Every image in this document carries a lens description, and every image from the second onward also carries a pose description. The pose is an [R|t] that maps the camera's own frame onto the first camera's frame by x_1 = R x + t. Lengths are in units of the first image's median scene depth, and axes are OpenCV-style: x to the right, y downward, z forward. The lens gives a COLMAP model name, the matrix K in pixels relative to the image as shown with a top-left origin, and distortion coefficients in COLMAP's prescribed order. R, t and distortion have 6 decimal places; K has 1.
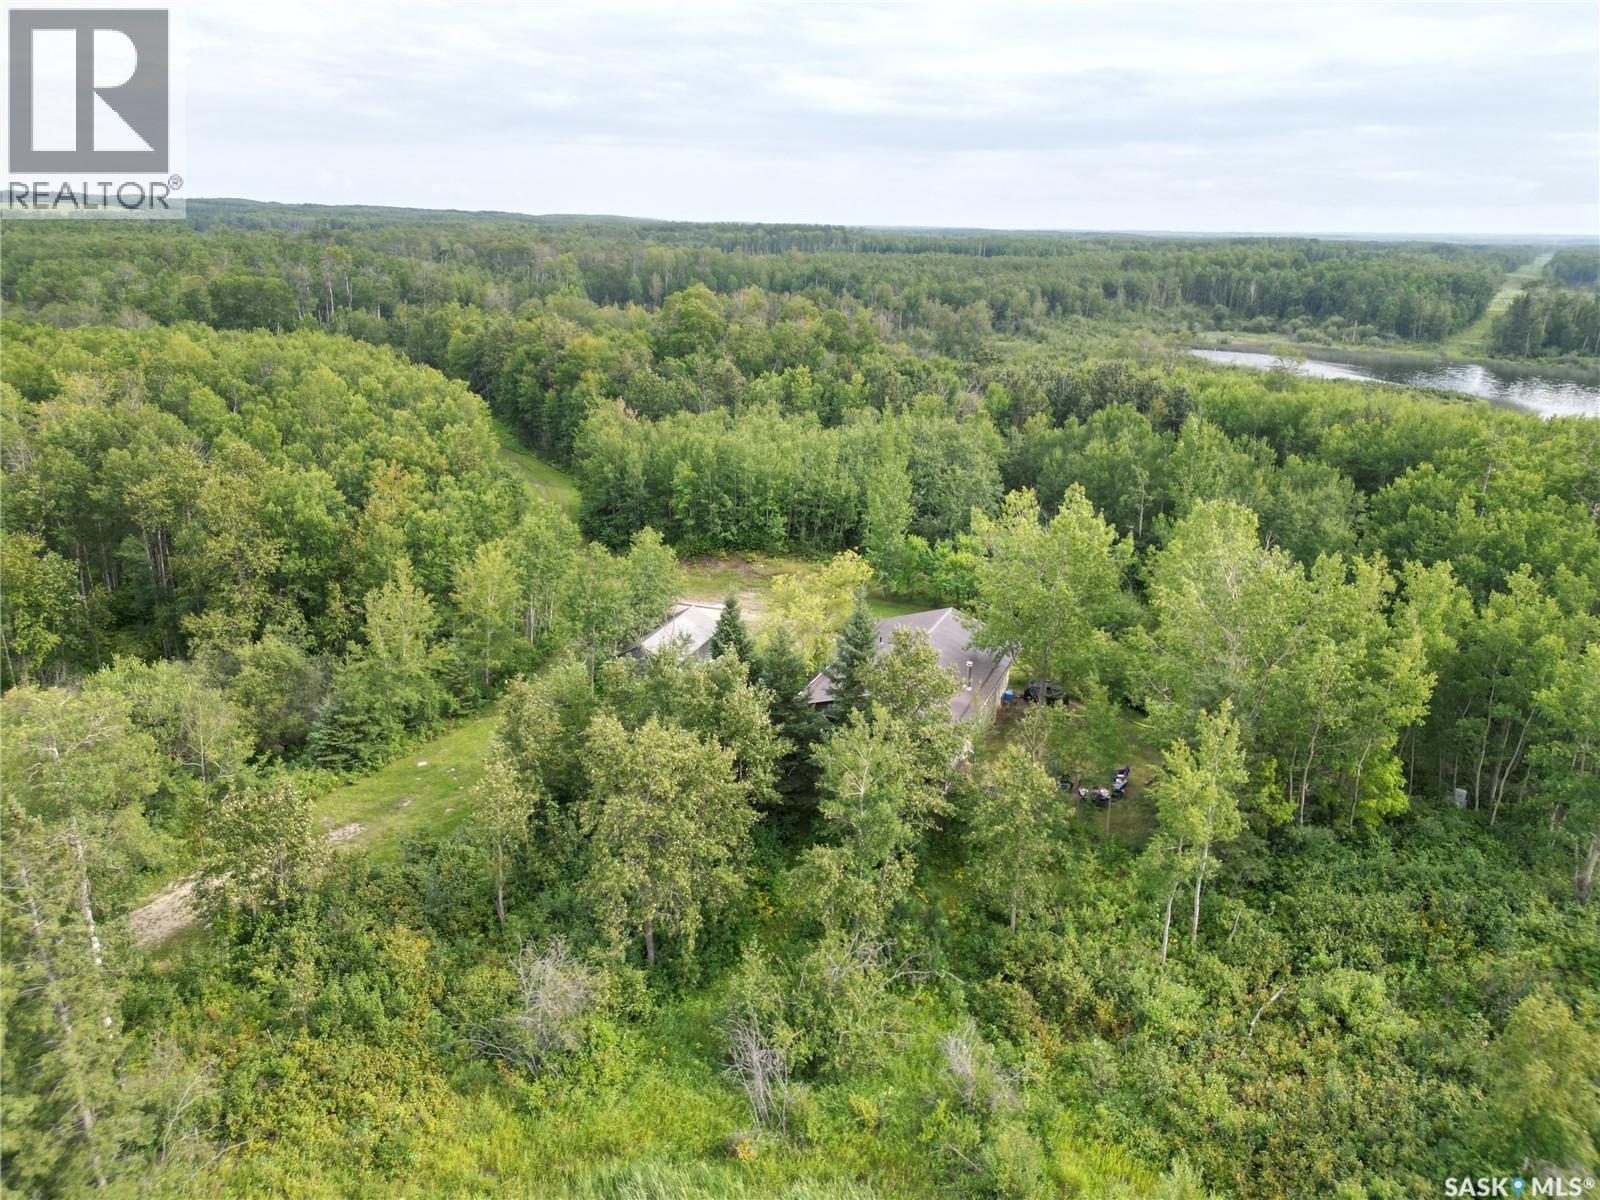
lens RADIAL K [[1137.0, 0, 798.6], [0, 1137.0, 595.4], [0, 0, 1]] dist [0.039279, -0.011233]
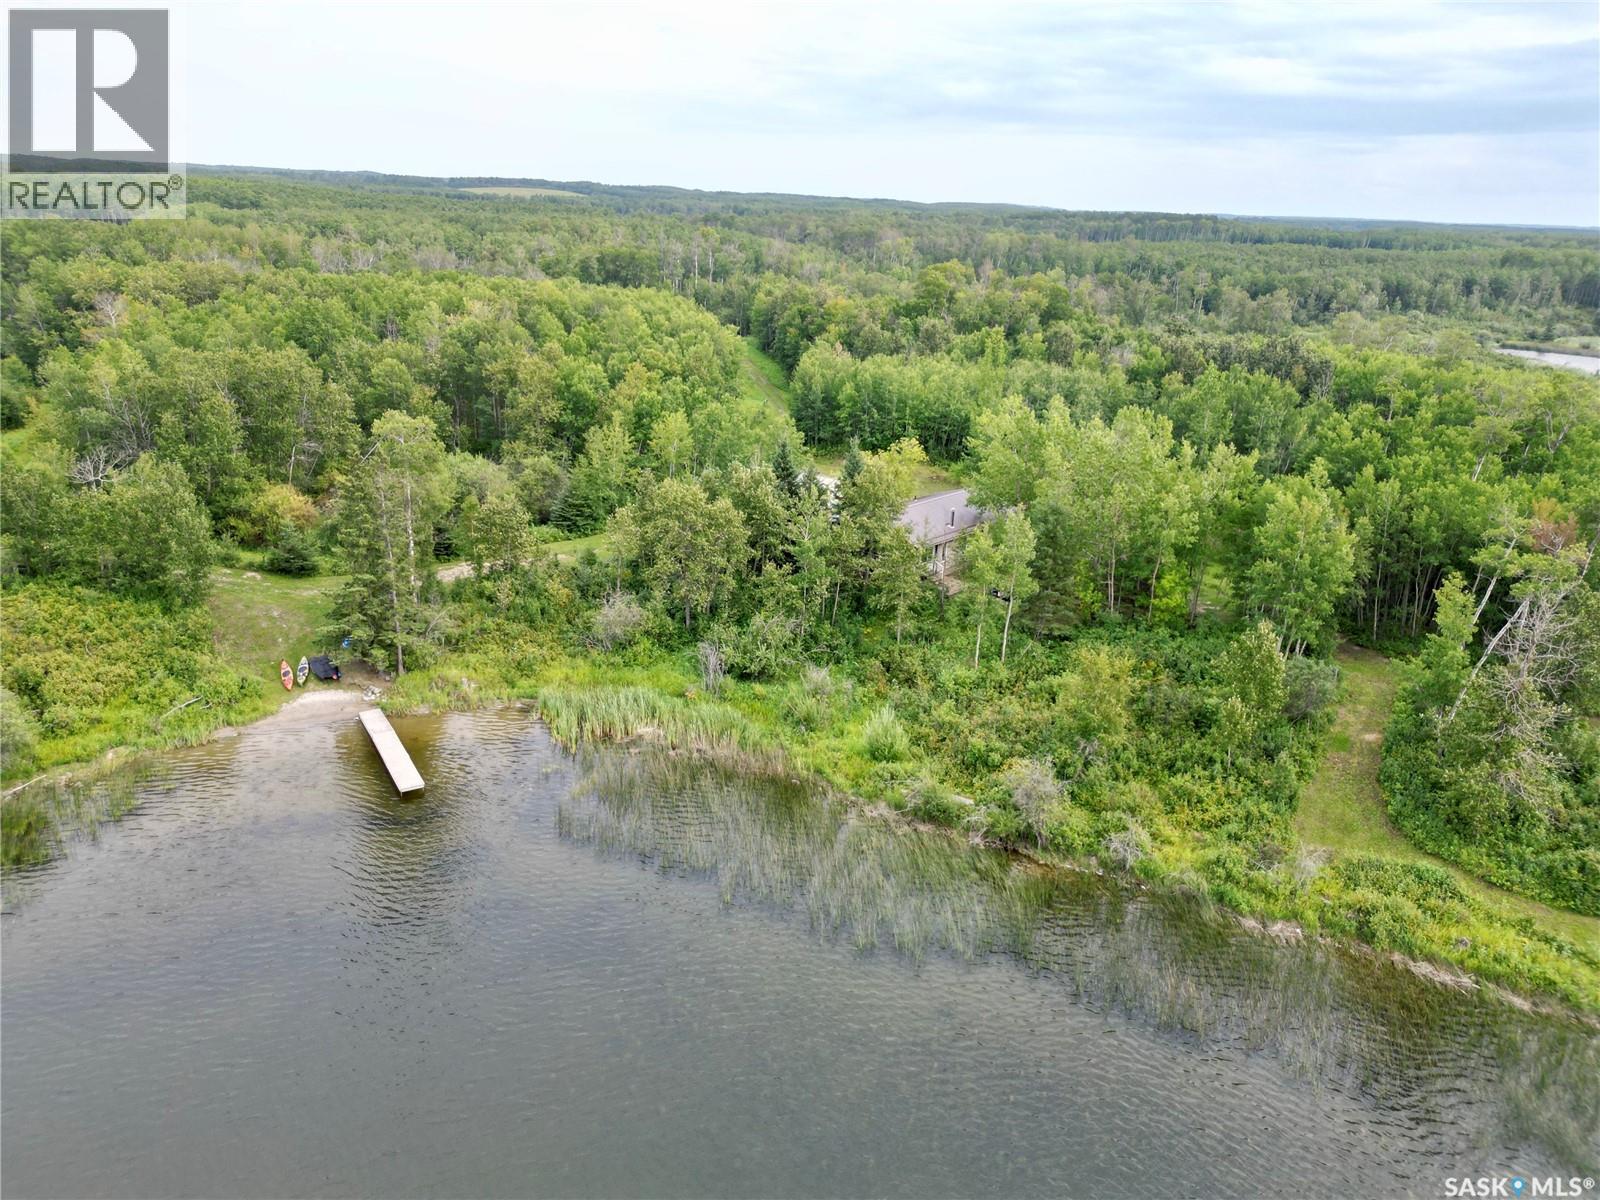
lens RADIAL K [[1126.4, 0, 799.4], [0, 1126.4, 600.9], [0, 0, 1]] dist [0.075652, -0.073894]
pose [[0.946138, 0.120701, -0.300423, 0.274168], [-0.116273, 0.992681, 0.032645, 0.101874], [0.302164, 0.004044, 0.953247, -0.299188]]
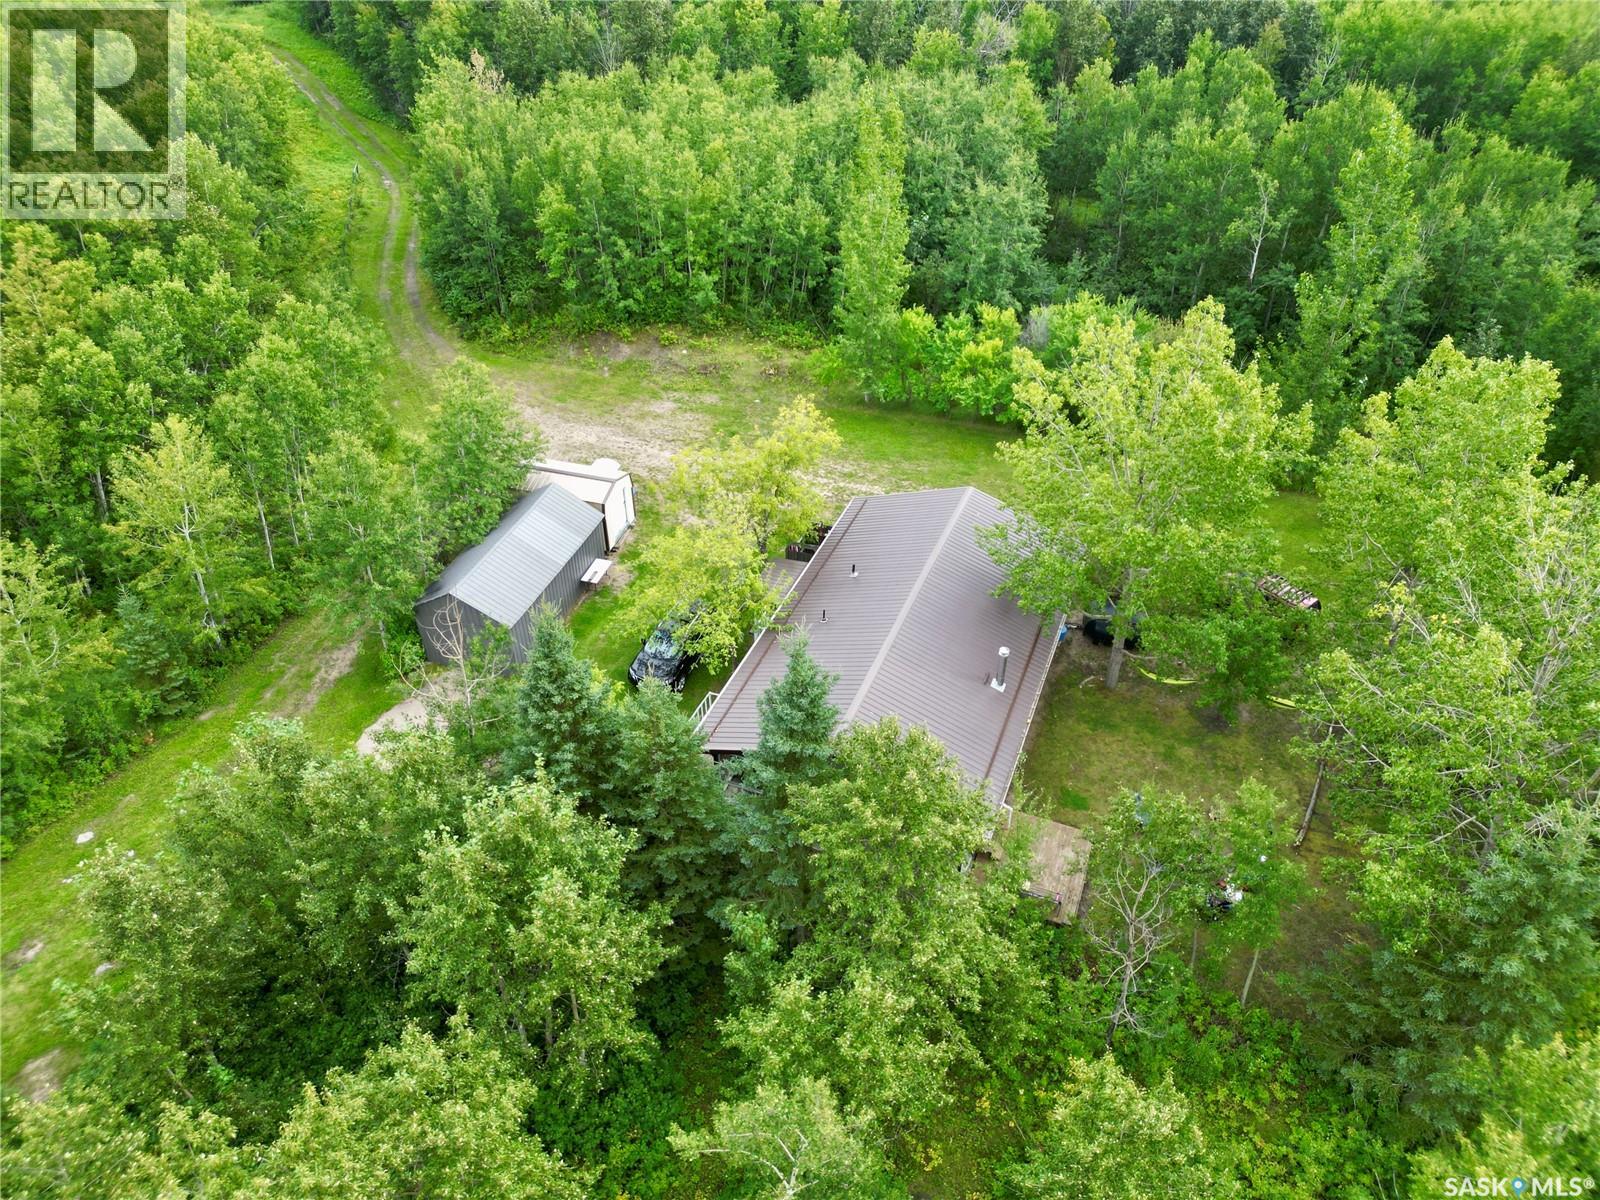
lens RADIAL K [[1140.5, 0, 804.5], [0, 1140.5, 611.7], [0, 0, 1]] dist [0.008215, 0.009464]
pose [[0.999575, -0.029132, -0.001172, 0.033590], [0.027841, 0.941834, 0.334924, -0.100978], [-0.008653, -0.334814, 0.942244, 0.308760]]
